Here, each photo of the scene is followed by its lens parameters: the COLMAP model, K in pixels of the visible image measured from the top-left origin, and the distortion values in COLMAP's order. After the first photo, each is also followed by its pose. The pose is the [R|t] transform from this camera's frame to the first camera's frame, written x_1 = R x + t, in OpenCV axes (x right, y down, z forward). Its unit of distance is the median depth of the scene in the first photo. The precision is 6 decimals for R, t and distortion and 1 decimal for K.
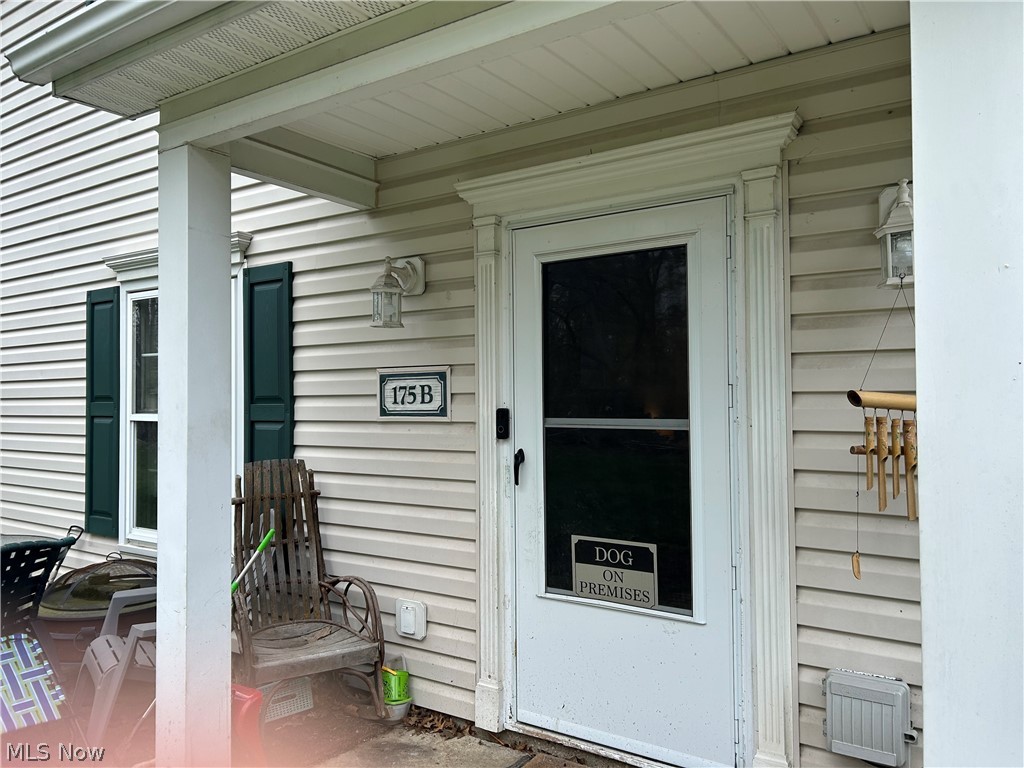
lens RADIAL K [[774.0, 0, 508.5], [0, 774.0, 379.5], [0, 0, 1]] dist [0.063303, -0.071300]
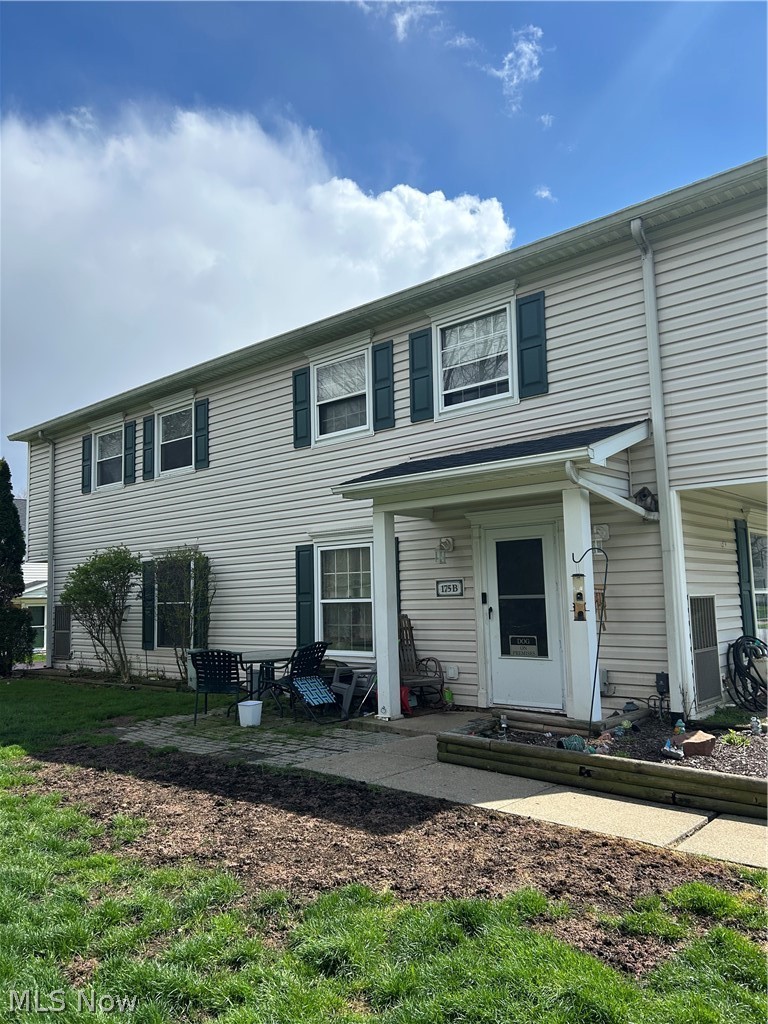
lens RADIAL K [[766.4, 0, 384.0], [0, 766.4, 512.0], [0, 0, 1]] dist [0.058173, -0.086577]
pose [[0.990974, -0.032192, -0.130130, 0.004726], [0.021084, 0.996085, -0.085855, -0.021460], [0.132384, 0.082336, 0.987773, -1.736463]]
